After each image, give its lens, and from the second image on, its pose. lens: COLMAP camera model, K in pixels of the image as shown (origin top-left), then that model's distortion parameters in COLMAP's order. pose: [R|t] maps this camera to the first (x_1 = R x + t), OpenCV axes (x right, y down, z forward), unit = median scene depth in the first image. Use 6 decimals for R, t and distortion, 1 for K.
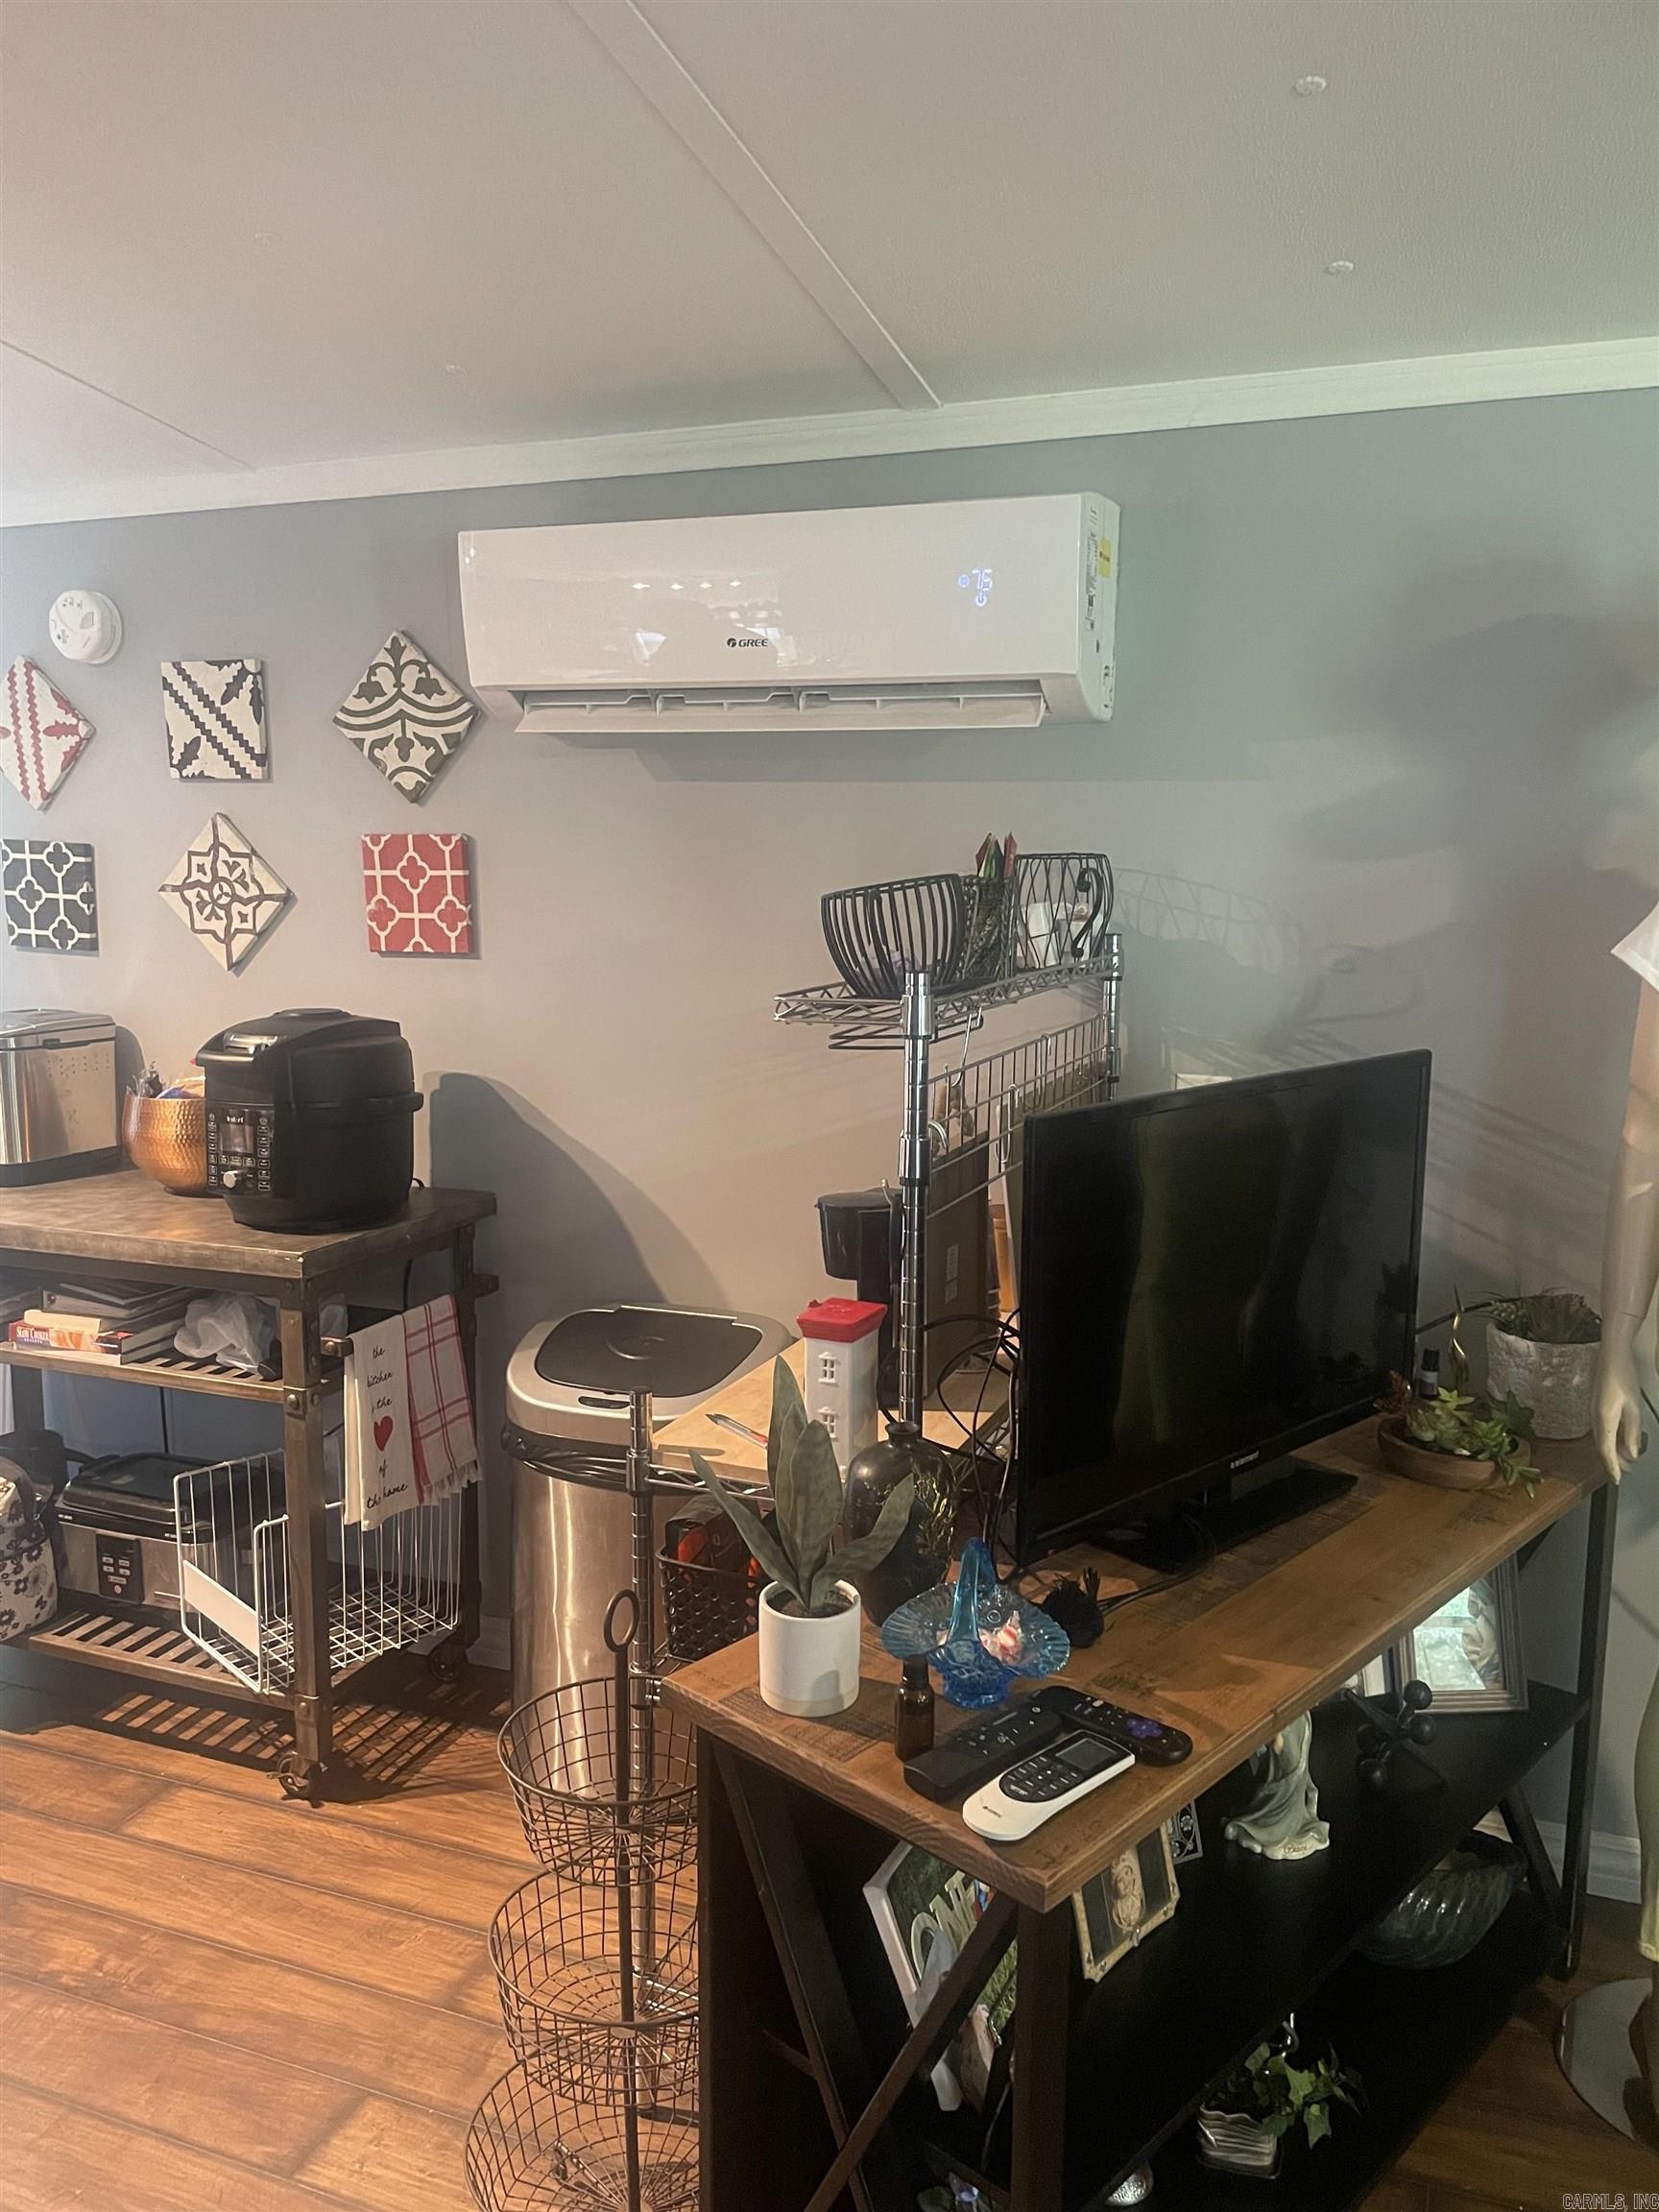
lens RADIAL K [[1678.1, 0, 825.9], [0, 1678.1, 1103.9], [0, 0, 1]] dist [0.015710, 0.002190]
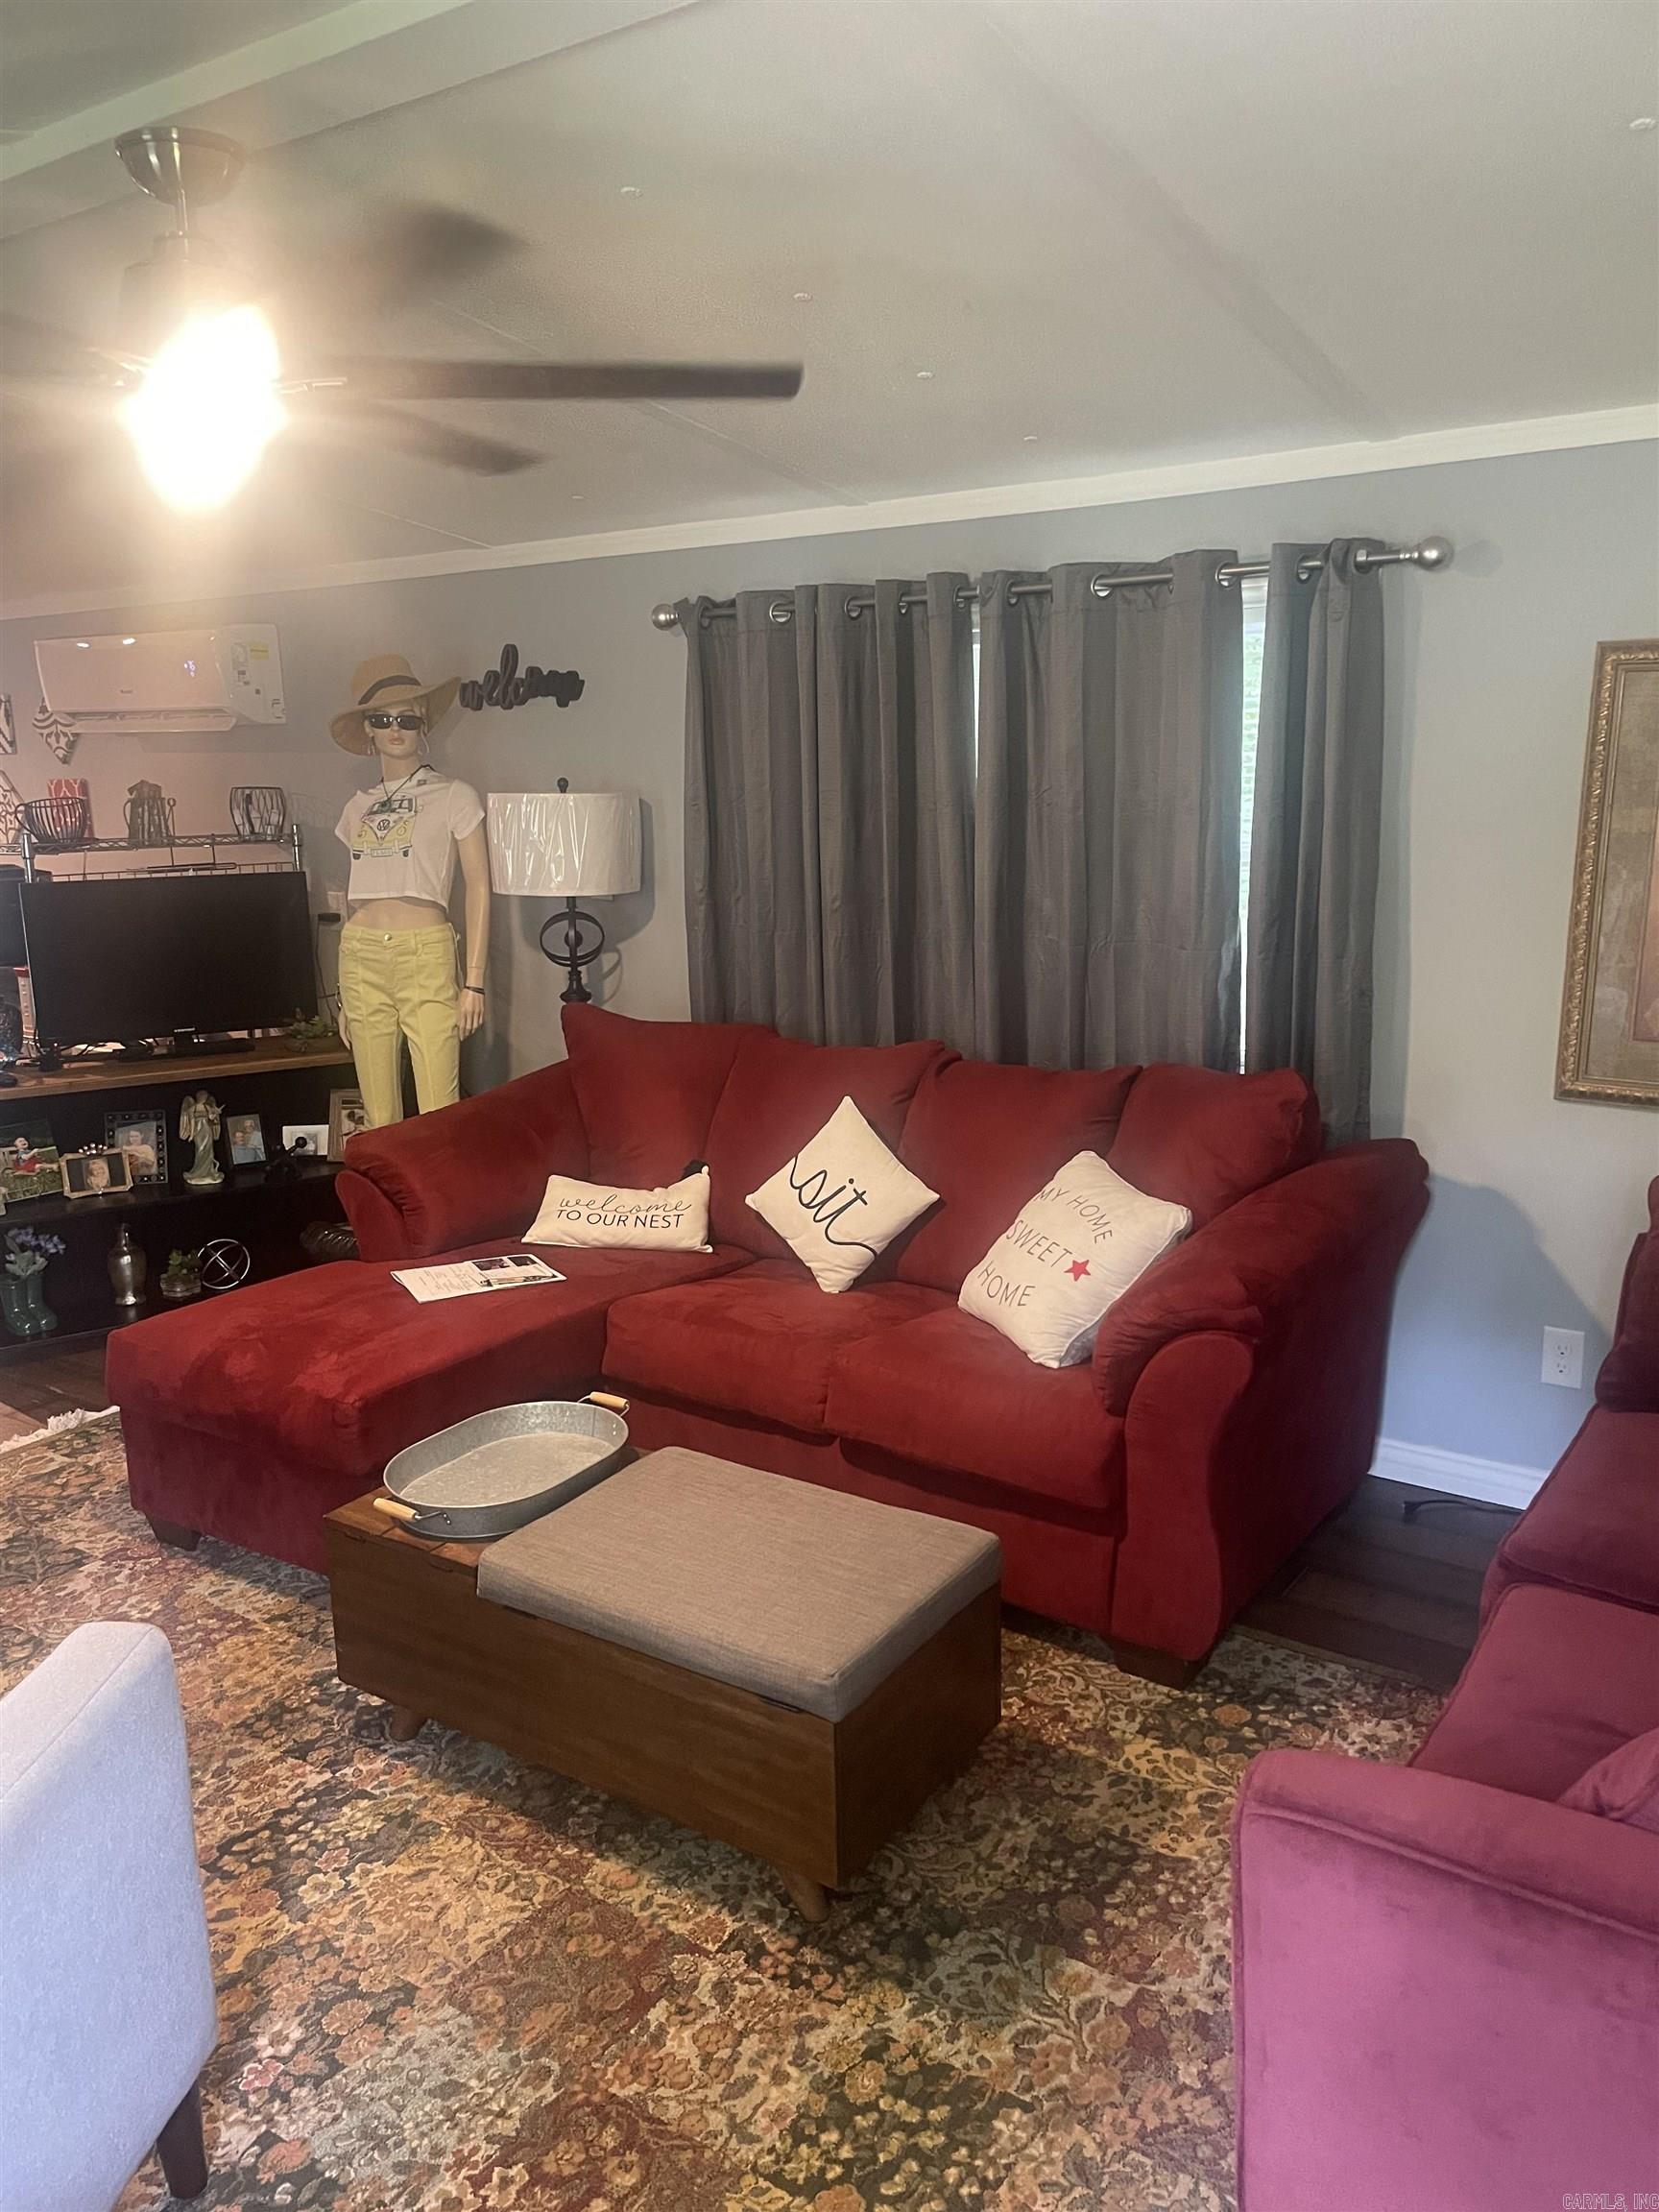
lens RADIAL K [[1678.1, 0, 834.2], [0, 1678.1, 1107.5], [0, 0, 1]] dist [0.015710, 0.002190]
pose [[0.972872, 0.028357, -0.229598, 1.166777], [-0.015432, 0.998204, 0.057892, 0.107378], [0.230827, -0.052778, 0.971562, -0.815343]]
